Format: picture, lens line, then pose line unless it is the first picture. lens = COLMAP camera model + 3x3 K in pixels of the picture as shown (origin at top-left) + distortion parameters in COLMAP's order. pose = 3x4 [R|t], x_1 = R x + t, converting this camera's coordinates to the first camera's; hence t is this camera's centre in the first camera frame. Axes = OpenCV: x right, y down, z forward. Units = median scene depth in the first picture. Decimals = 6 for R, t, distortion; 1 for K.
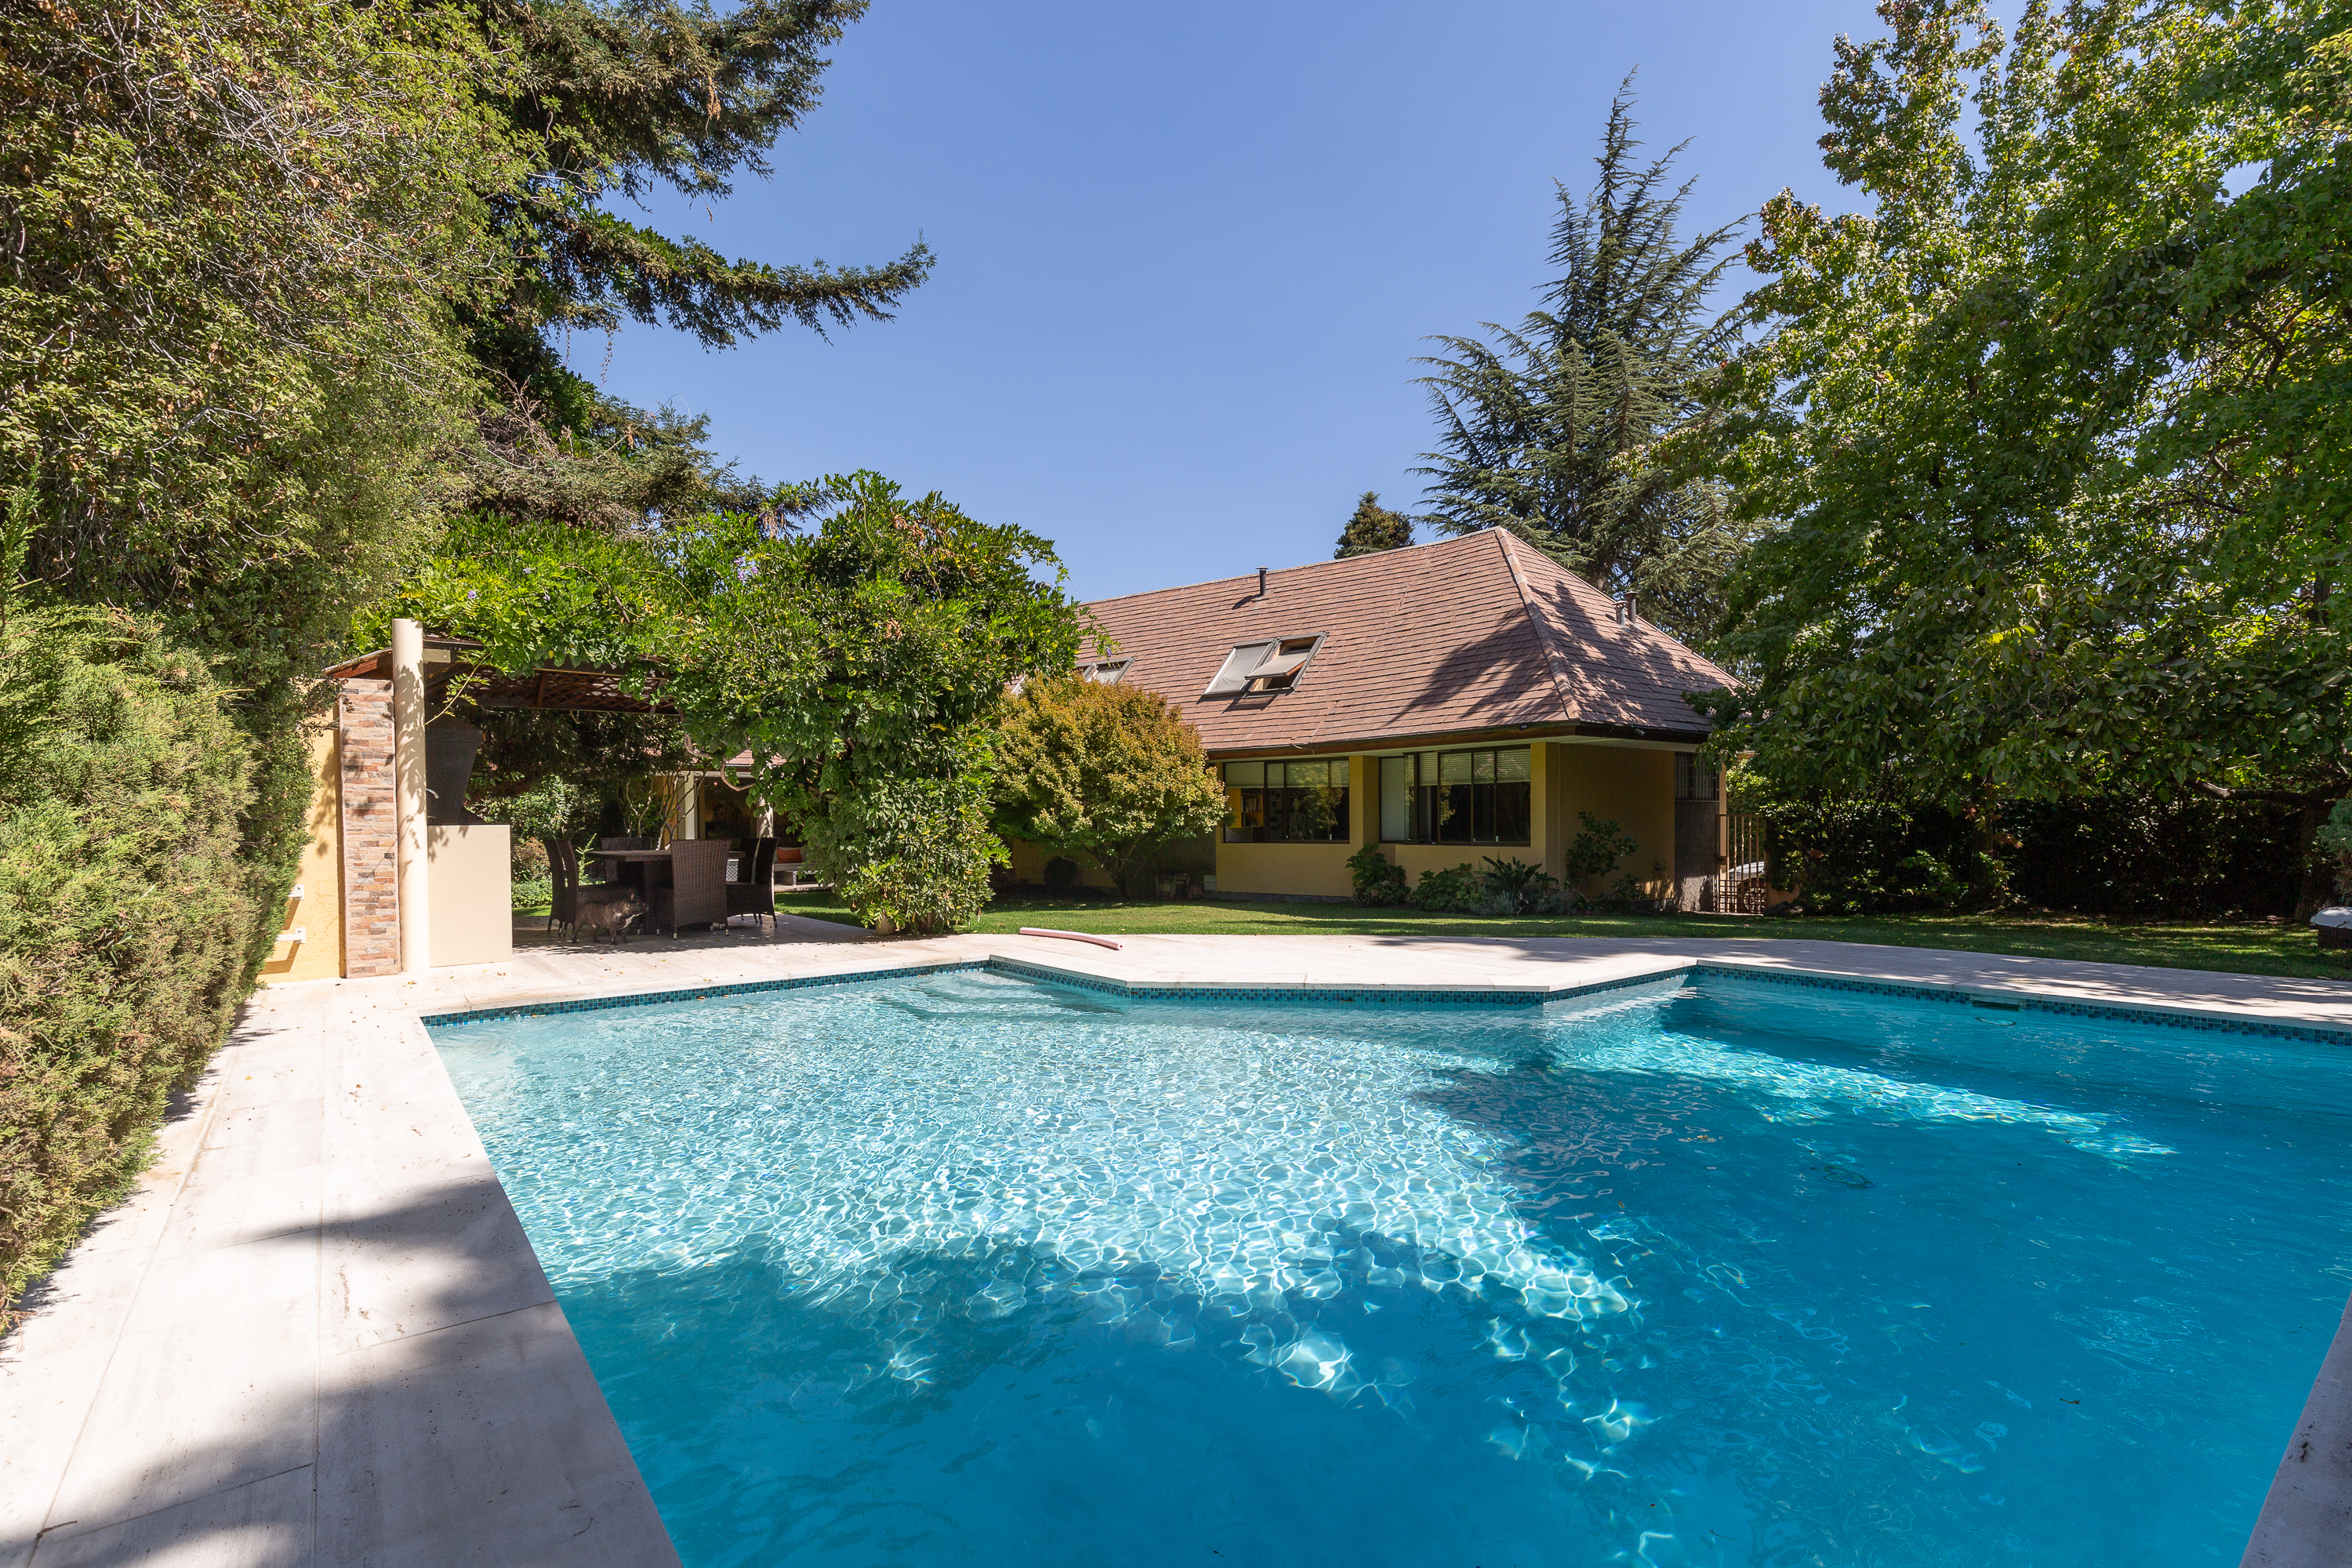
lens RADIAL K [[1056.4, 0, 1192.8], [0, 1056.4, 841.6], [0, 0, 1]] dist [-0.002905, 0.000429]
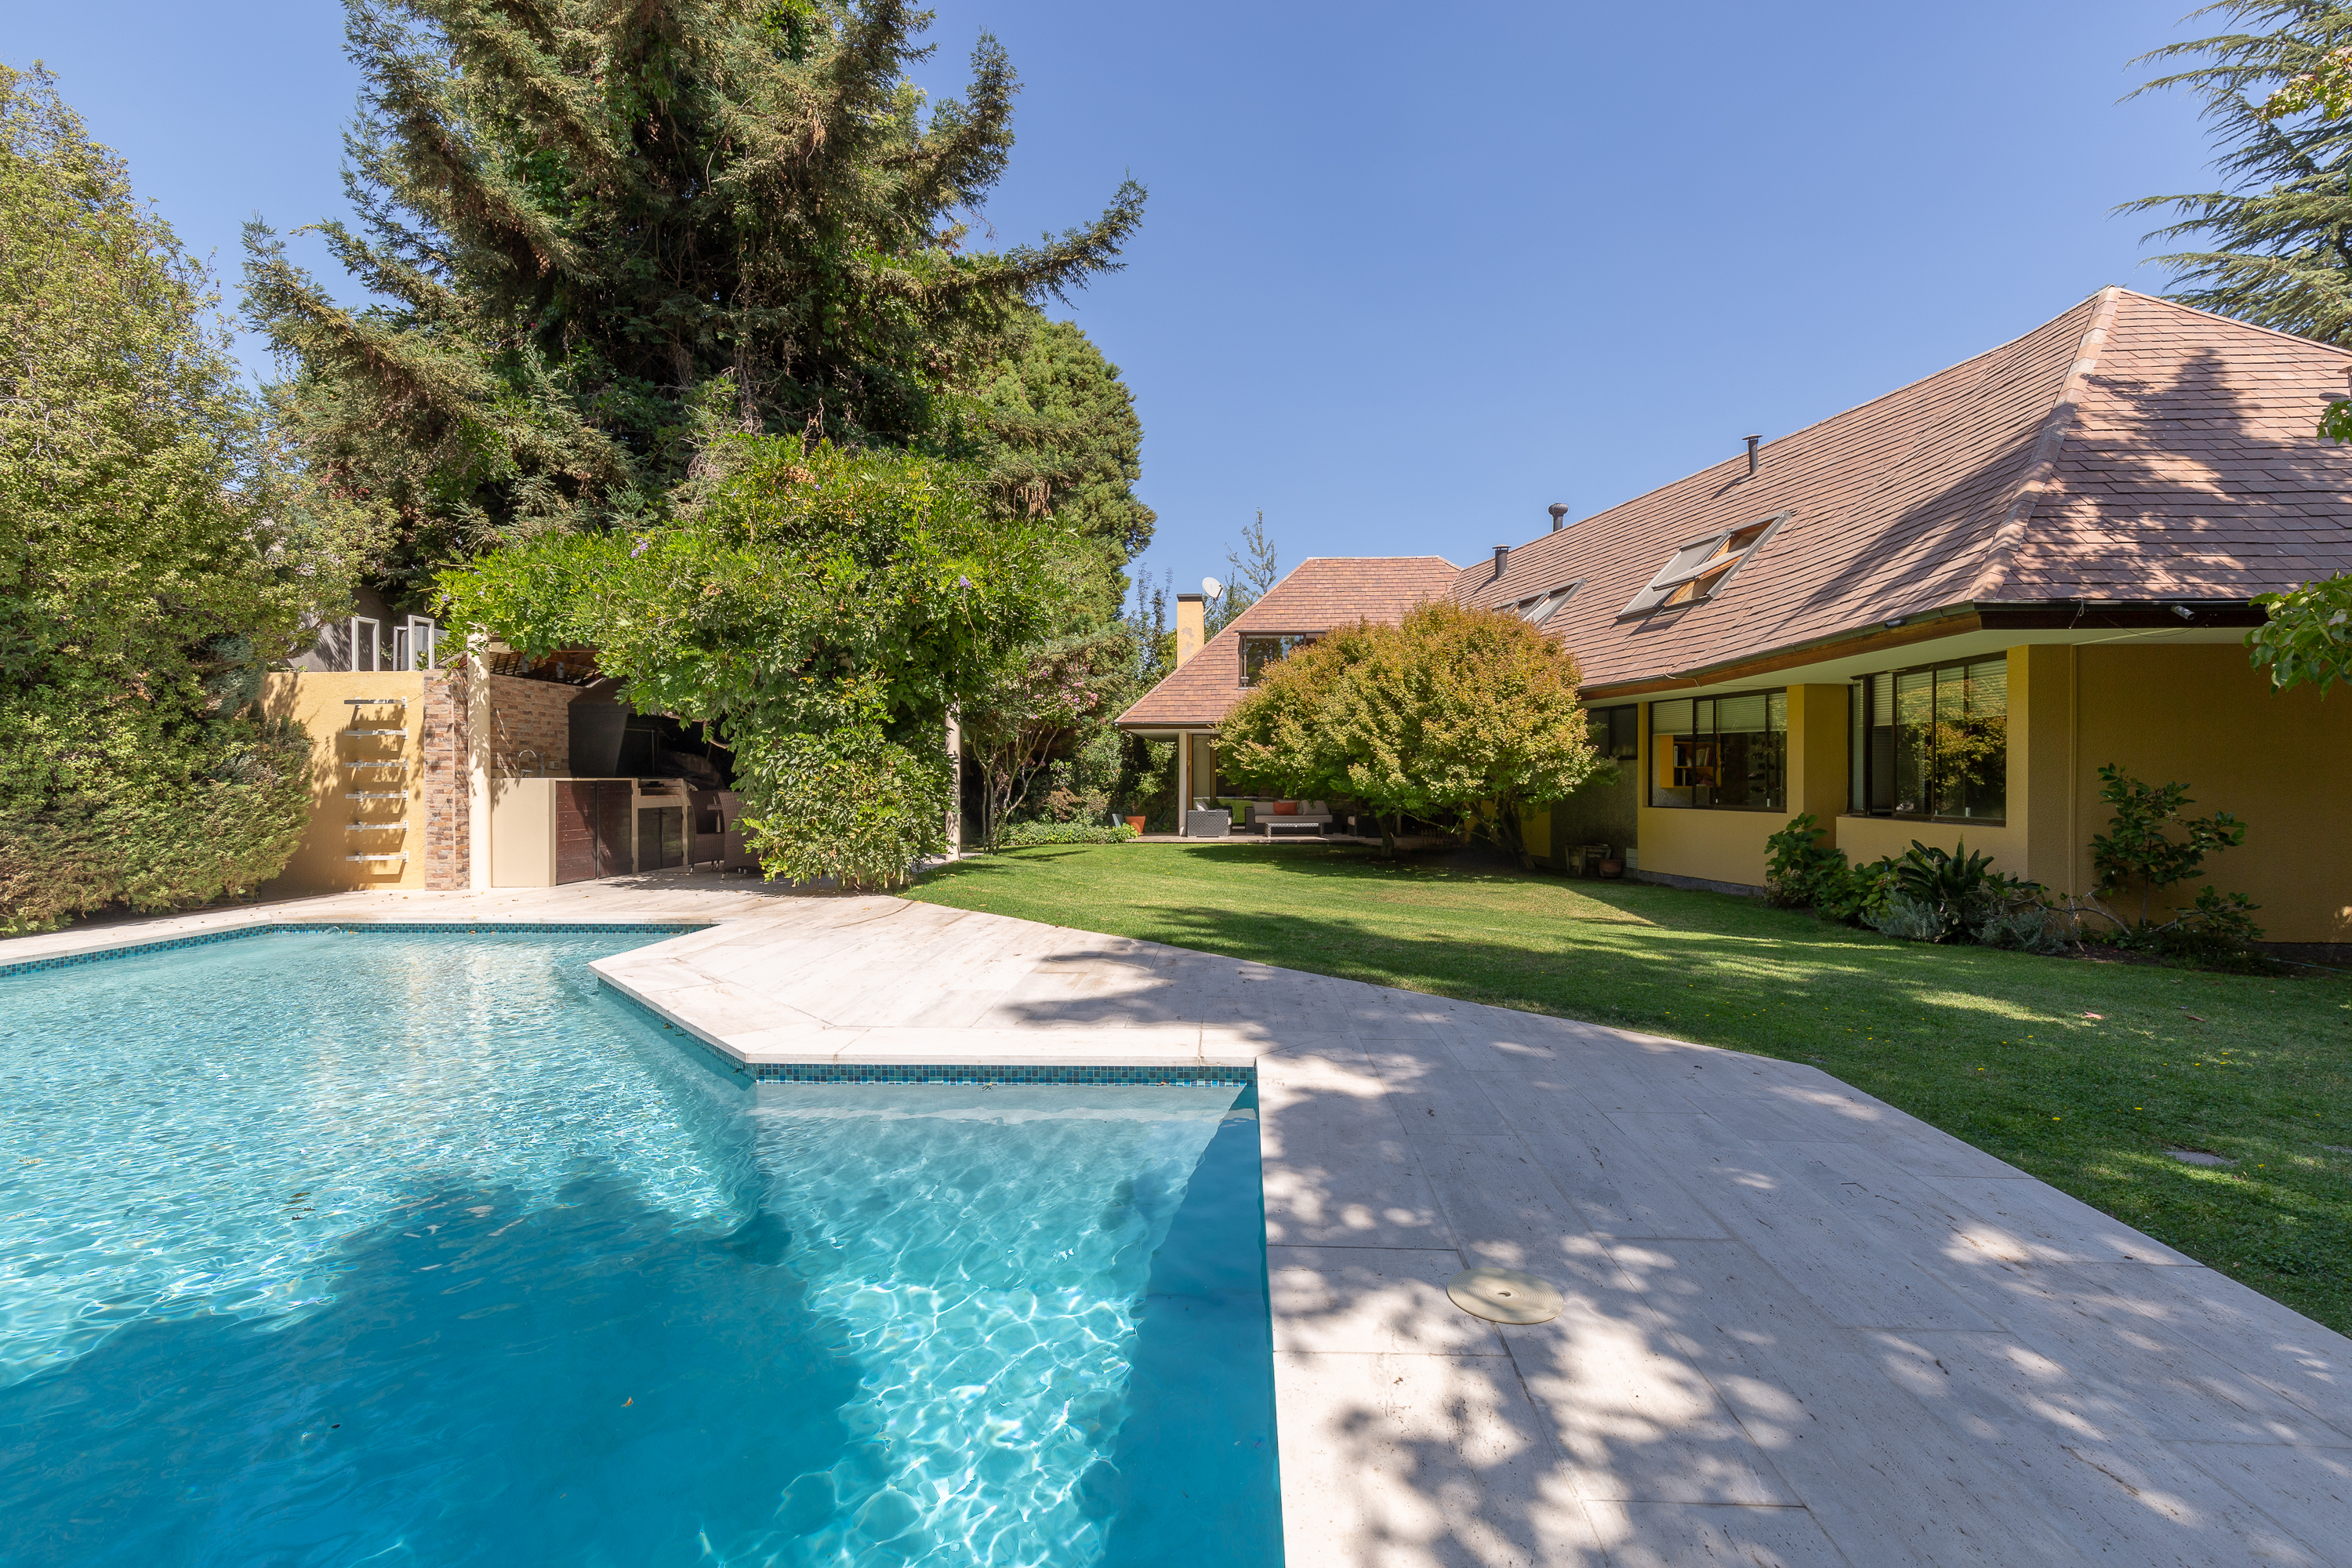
lens RADIAL K [[1056.4, 0, 1178.1], [0, 1056.4, 777.2], [0, 0, 1]] dist [-0.002905, 0.000429]
pose [[0.754029, 0.005741, -0.656816, 0.323563], [-0.017674, 0.999777, -0.011552, -0.006873], [0.656603, 0.020319, 0.753963, 0.240294]]
